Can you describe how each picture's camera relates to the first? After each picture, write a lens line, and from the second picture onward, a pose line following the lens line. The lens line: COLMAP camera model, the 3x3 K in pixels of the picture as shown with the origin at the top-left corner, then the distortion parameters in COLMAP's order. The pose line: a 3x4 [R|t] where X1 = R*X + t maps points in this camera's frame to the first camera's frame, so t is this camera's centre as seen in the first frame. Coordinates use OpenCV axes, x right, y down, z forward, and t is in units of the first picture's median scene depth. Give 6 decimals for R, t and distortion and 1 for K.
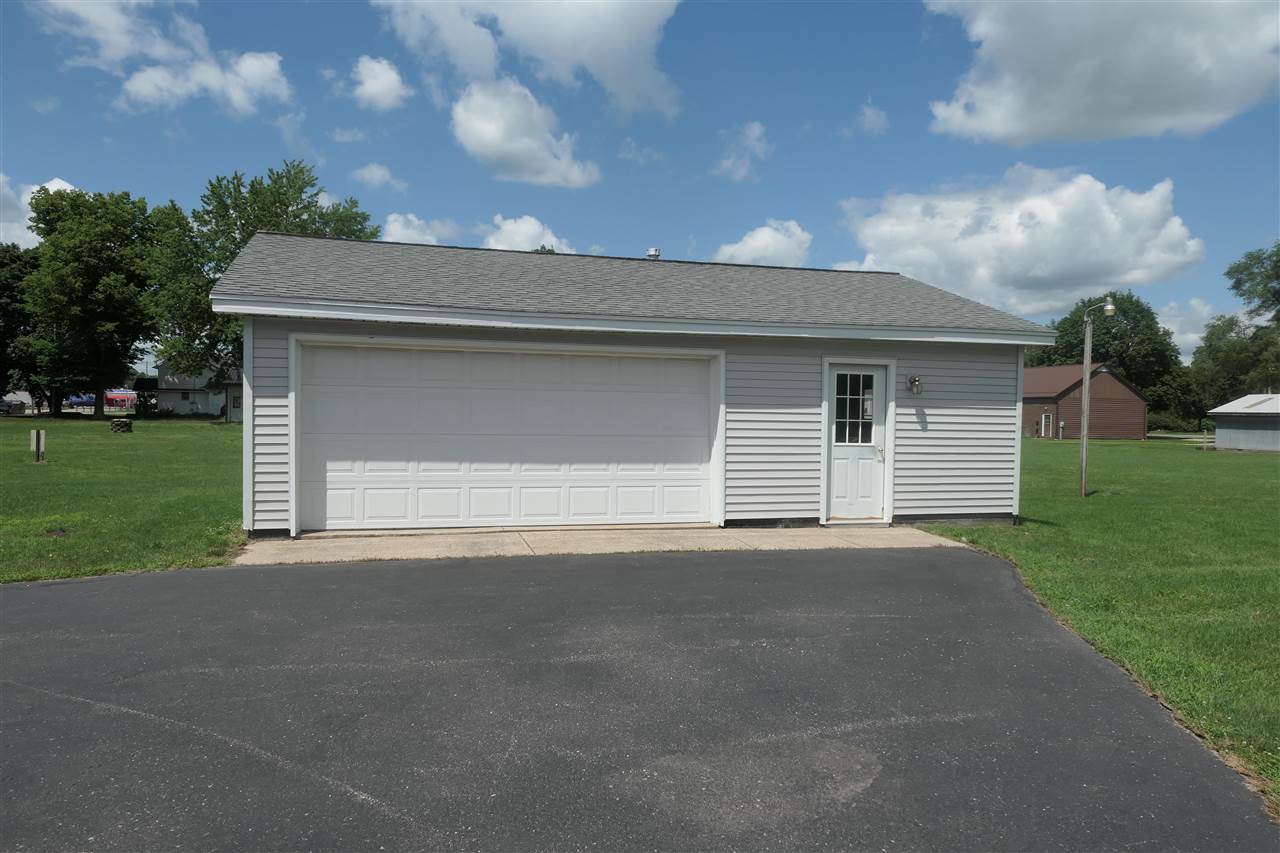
lens RADIAL K [[900.0, 0, 639.5], [0, 900.0, 424.3], [0, 0, 1]] dist [-0.003358, -0.004153]
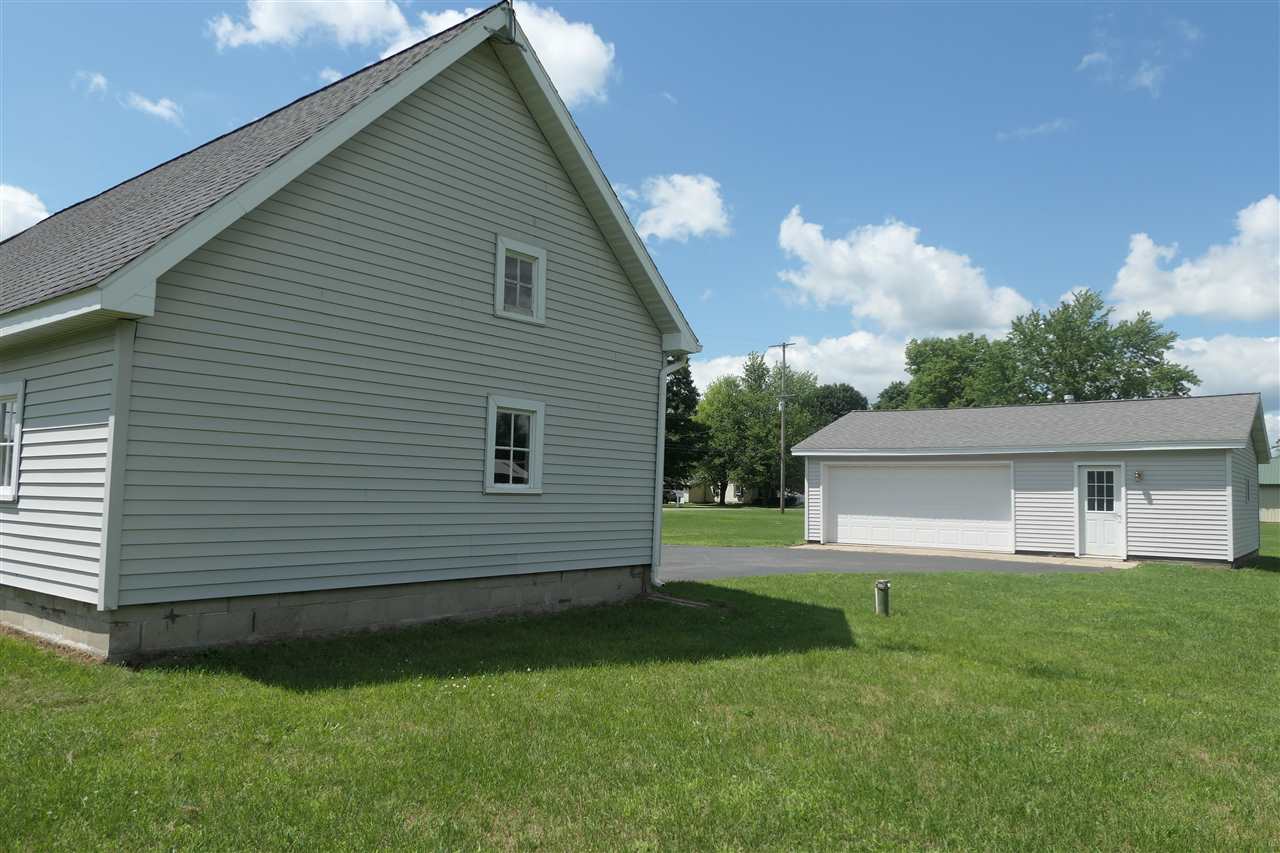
lens RADIAL K [[900.0, 0, 639.7], [0, 900.0, 427.0], [0, 0, 1]] dist [-0.003358, -0.004153]
pose [[0.587400, -0.065411, -0.806649, 1.117512], [-0.021614, 0.995105, -0.096432, 0.045560], [0.809008, 0.074079, 0.583111, -0.728149]]
